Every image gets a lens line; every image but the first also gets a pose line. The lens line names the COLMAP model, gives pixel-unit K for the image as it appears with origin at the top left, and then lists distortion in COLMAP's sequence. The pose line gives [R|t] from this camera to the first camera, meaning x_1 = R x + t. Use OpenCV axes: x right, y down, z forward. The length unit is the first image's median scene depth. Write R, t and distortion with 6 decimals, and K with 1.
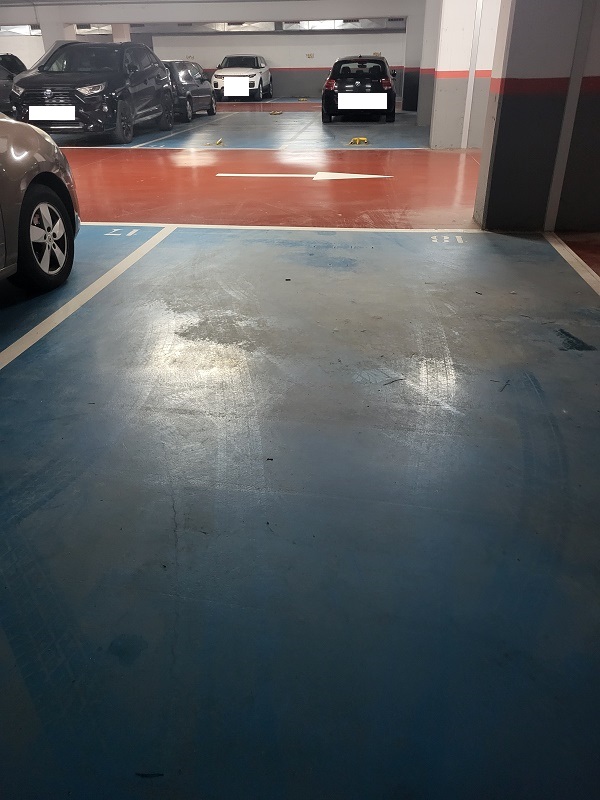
lens RADIAL K [[619.1, 0, 300.0], [0, 619.1, 400.0], [0, 0, 1]] dist [0.085616, -0.085838]
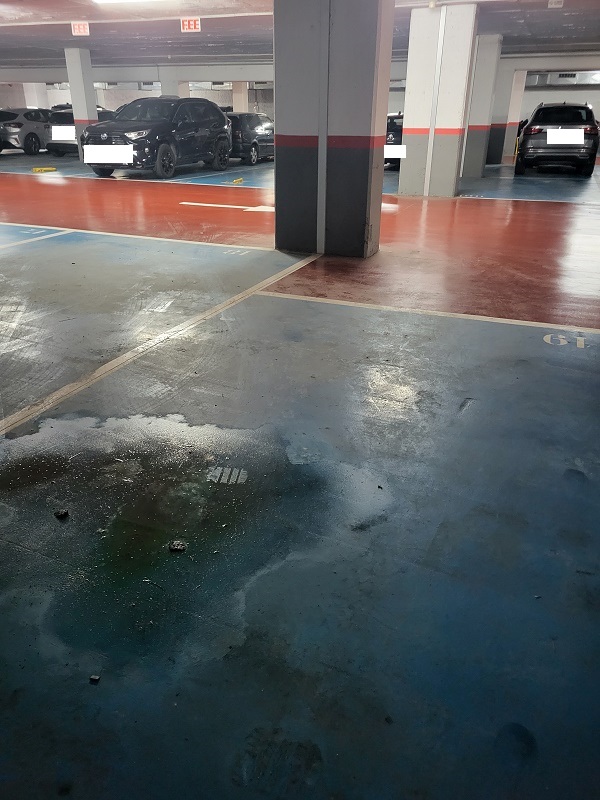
lens RADIAL K [[619.1, 0, 300.0], [0, 619.1, 400.0], [0, 0, 1]] dist [0.085616, -0.085838]
pose [[0.964849, 0.126560, -0.230324, 0.343793], [-0.141323, 0.988765, -0.048700, 0.044628], [0.221573, 0.079538, 0.971895, -0.101857]]
